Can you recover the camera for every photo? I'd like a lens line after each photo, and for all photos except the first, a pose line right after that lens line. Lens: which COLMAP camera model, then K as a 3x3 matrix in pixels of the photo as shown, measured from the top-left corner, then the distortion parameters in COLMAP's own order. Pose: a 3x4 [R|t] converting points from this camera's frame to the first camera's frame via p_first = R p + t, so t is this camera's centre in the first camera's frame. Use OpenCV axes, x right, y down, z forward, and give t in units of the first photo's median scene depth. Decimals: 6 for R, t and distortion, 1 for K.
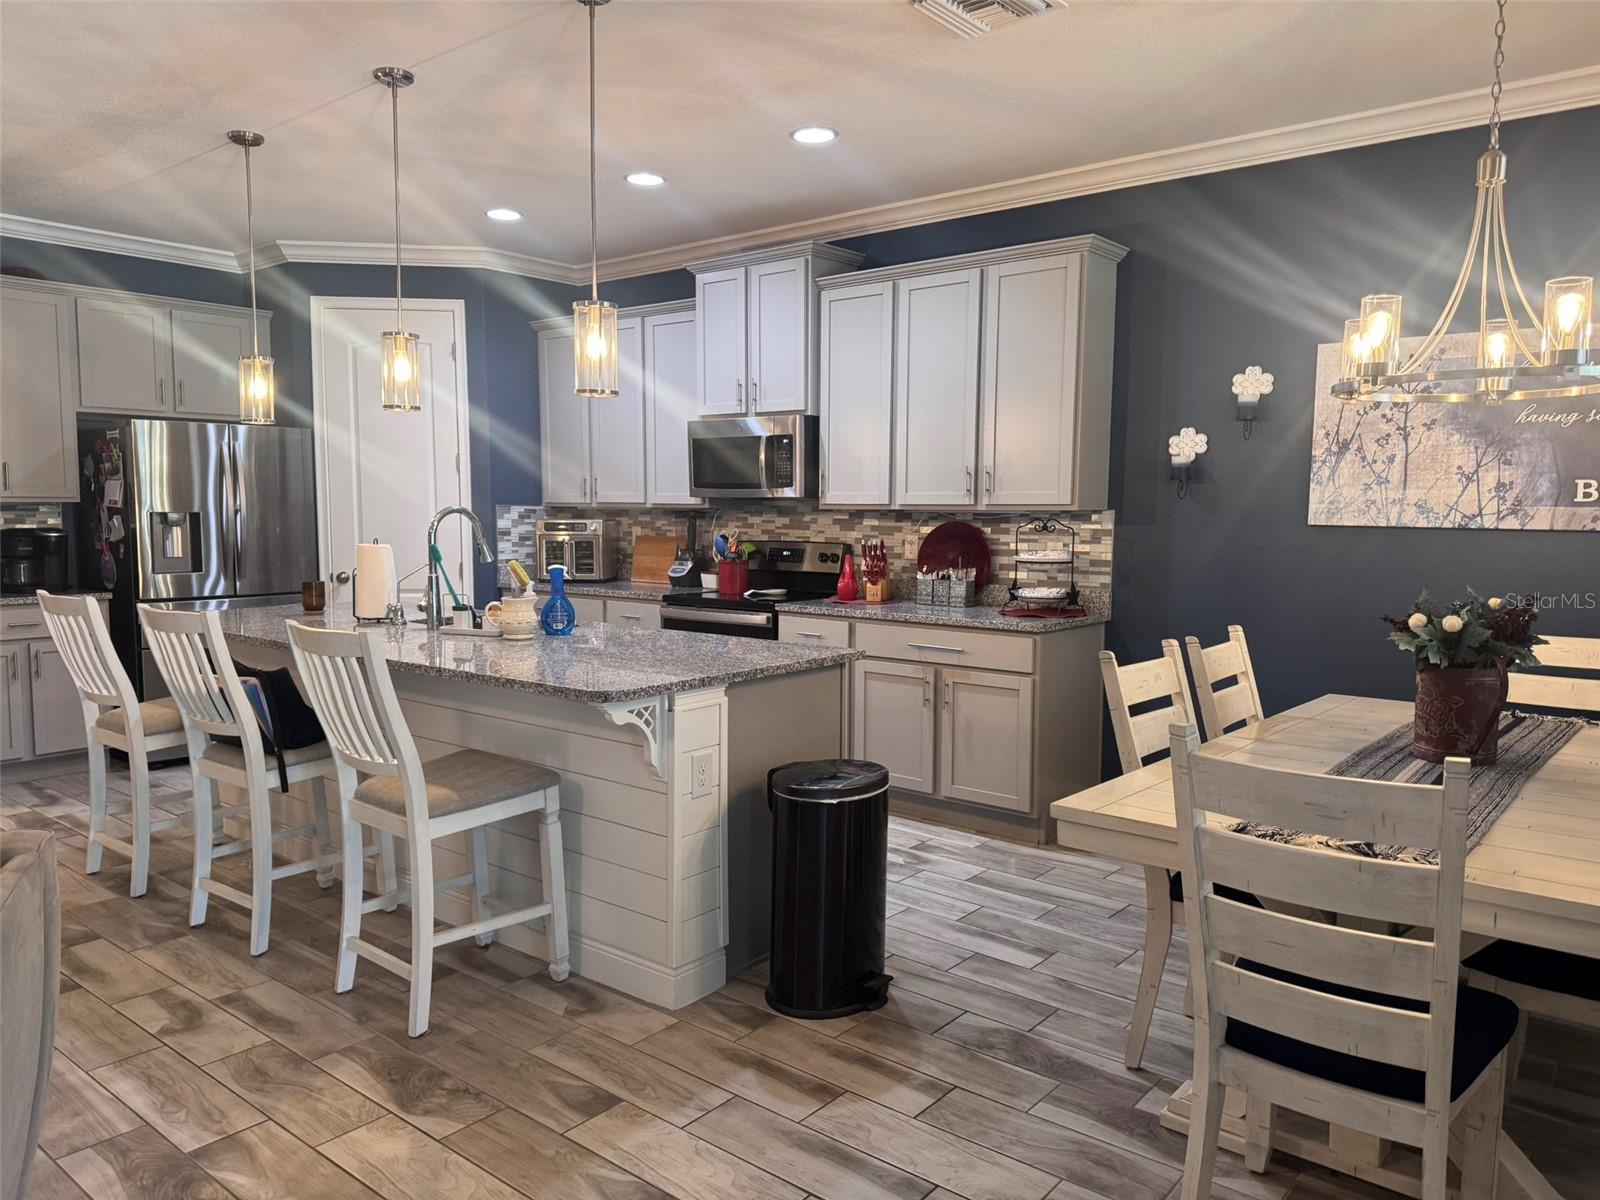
lens RADIAL K [[1136.8, 0, 891.4], [0, 1136.8, 636.8], [0, 0, 1]] dist [0.018826, -0.023030]
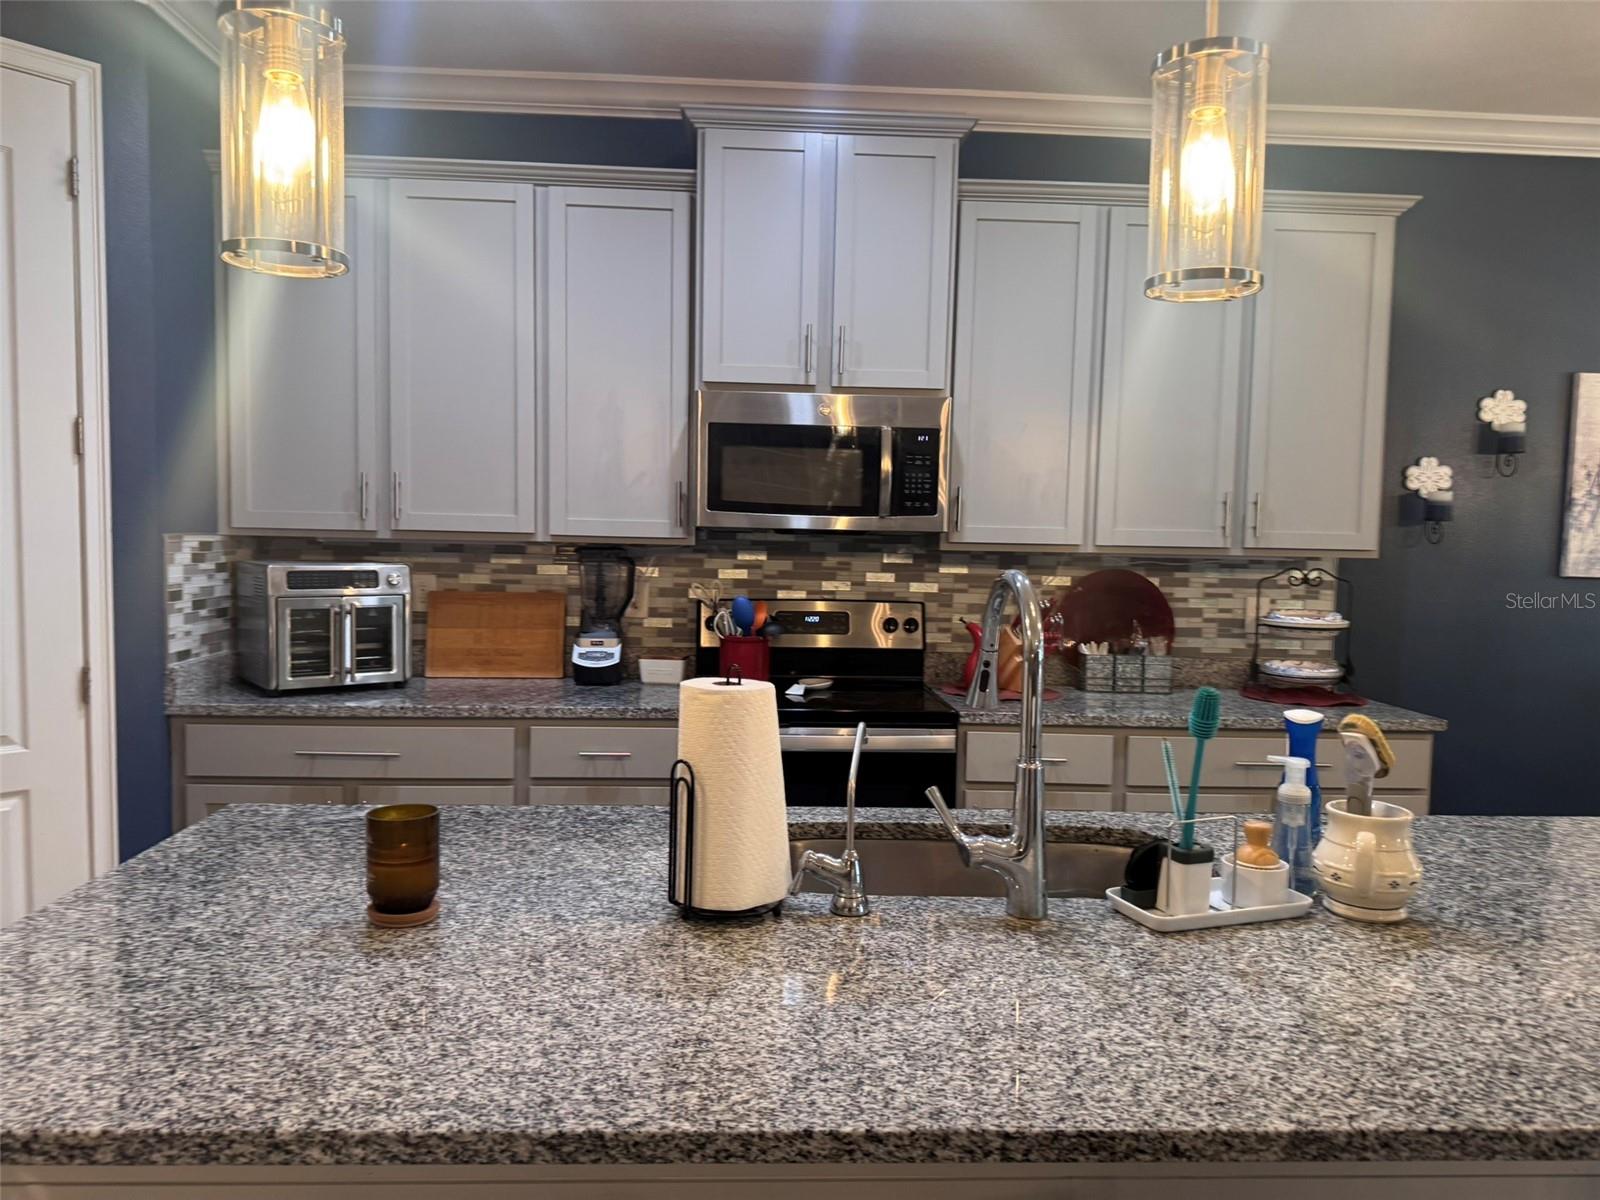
lens RADIAL K [[1136.8, 0, 801.5], [0, 1136.8, 599.0], [0, 0, 1]] dist [0.018826, -0.023030]
pose [[0.753792, -0.032307, 0.656319, -0.513375], [0.056282, 0.998295, -0.015500, -0.078129], [-0.654699, 0.048623, 0.754325, 0.564476]]
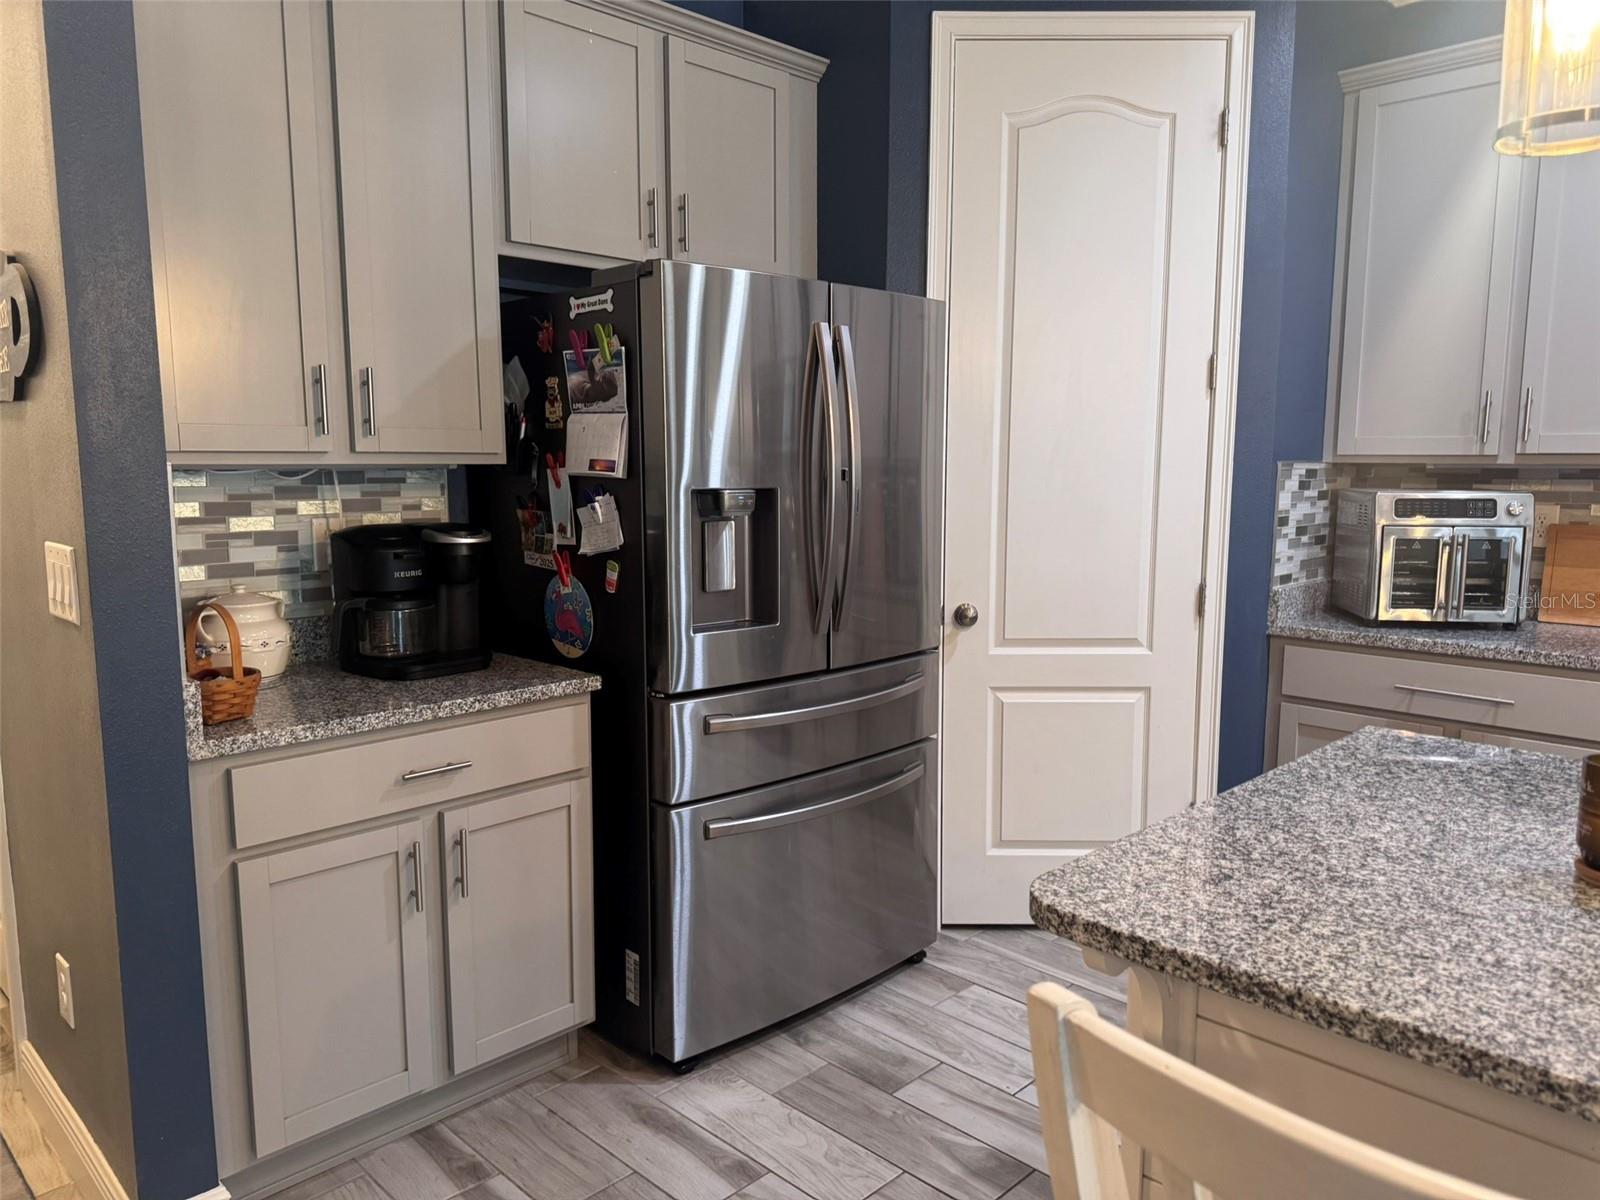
lens RADIAL K [[1136.8, 0, 803.0], [0, 1136.8, 609.1], [0, 0, 1]] dist [0.018826, -0.023030]
pose [[0.993133, 0.009317, -0.116621, -0.550094], [-0.006426, 0.999663, 0.025134, -0.074255], [0.116816, -0.024212, 0.992858, 0.578275]]
